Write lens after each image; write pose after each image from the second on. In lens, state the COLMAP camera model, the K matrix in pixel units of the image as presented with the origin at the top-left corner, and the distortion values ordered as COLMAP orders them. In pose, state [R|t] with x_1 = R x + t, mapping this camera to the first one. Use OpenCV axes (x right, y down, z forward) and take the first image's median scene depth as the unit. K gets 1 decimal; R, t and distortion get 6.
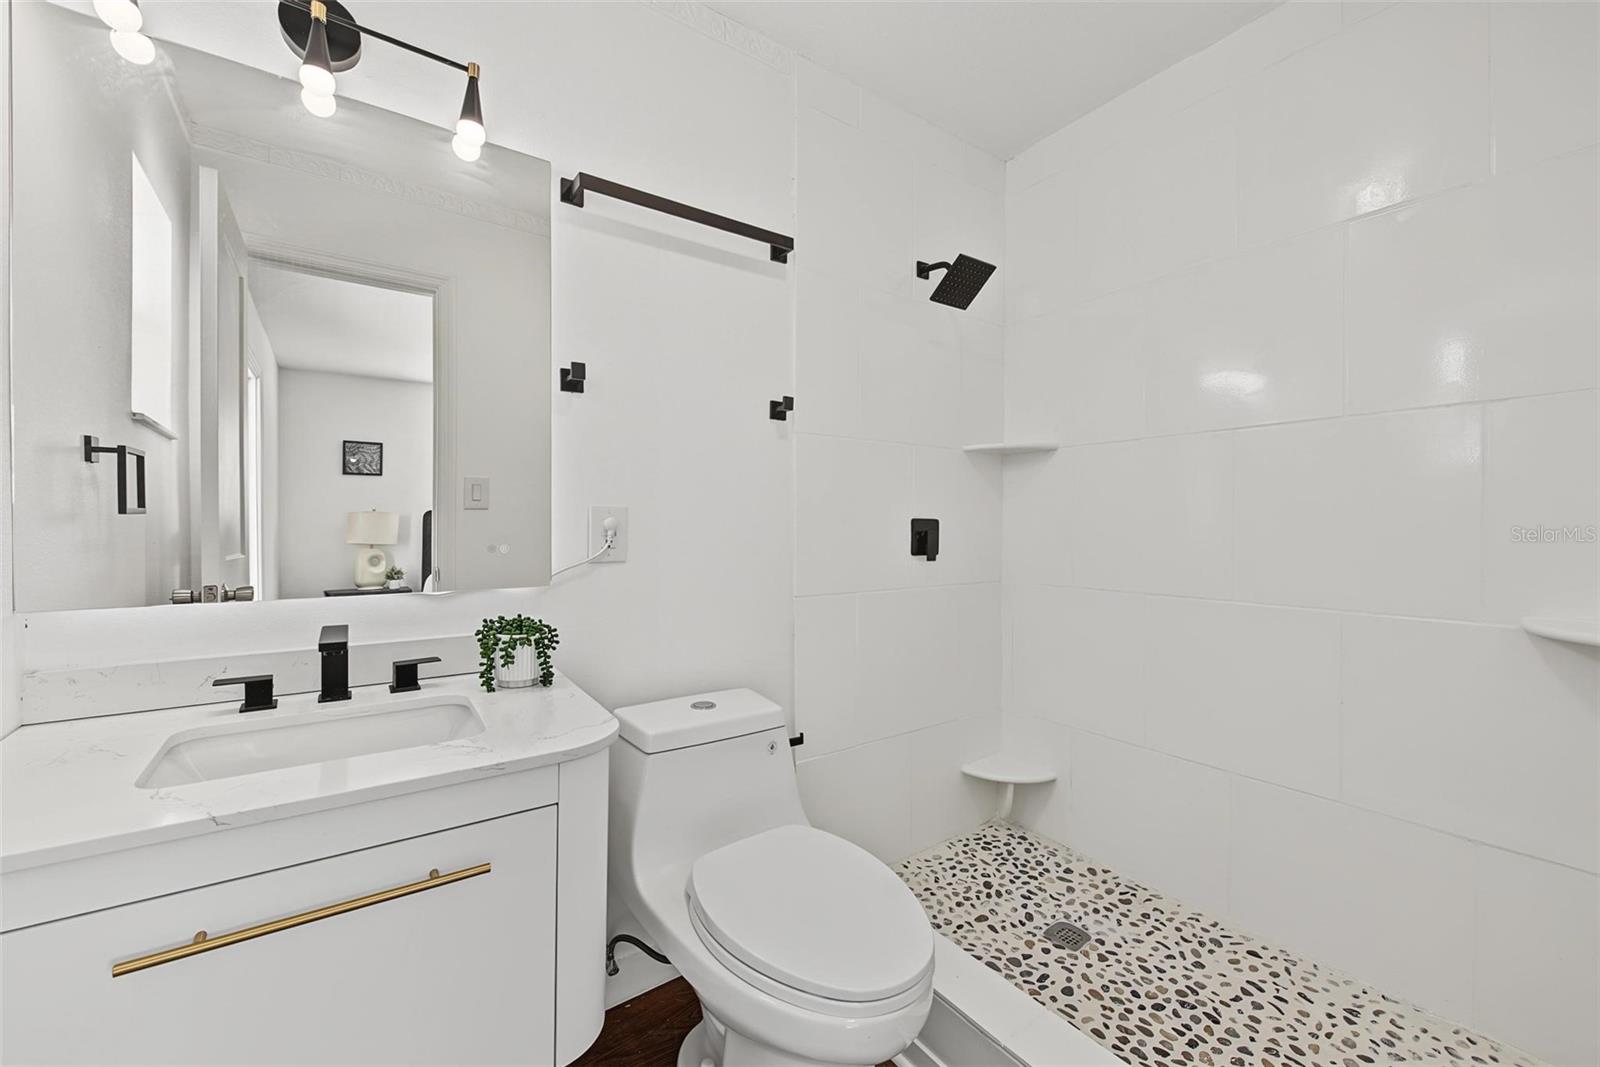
lens RADIAL K [[641.0, 0, 800.8], [0, 641.0, 531.9], [0, 0, 1]] dist [0.000015, -0.000025]
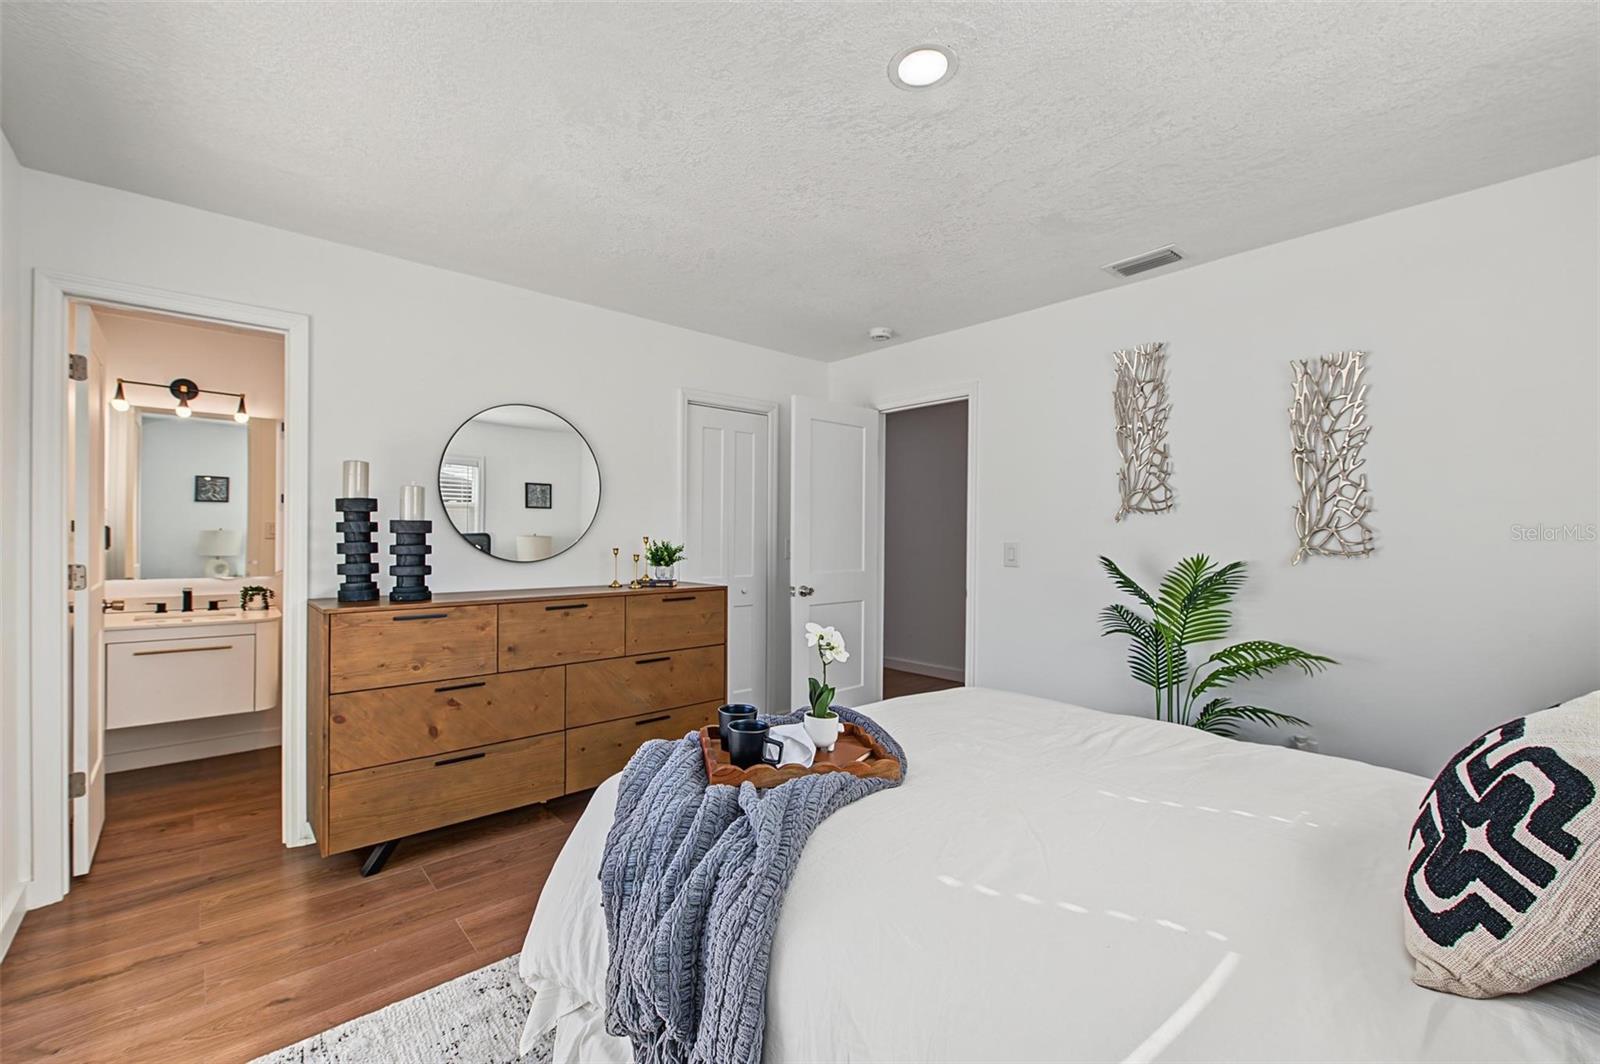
lens RADIAL K [[665.0, 0, 795.5], [0, 665.0, 535.3], [0, 0, 1]] dist [0.002557, 0.000124]
pose [[0.993825, 0.003684, 0.110899, 1.706543], [-0.002969, 0.999974, -0.006608, -0.088383], [-0.110920, 0.006237, 0.993810, -2.352606]]
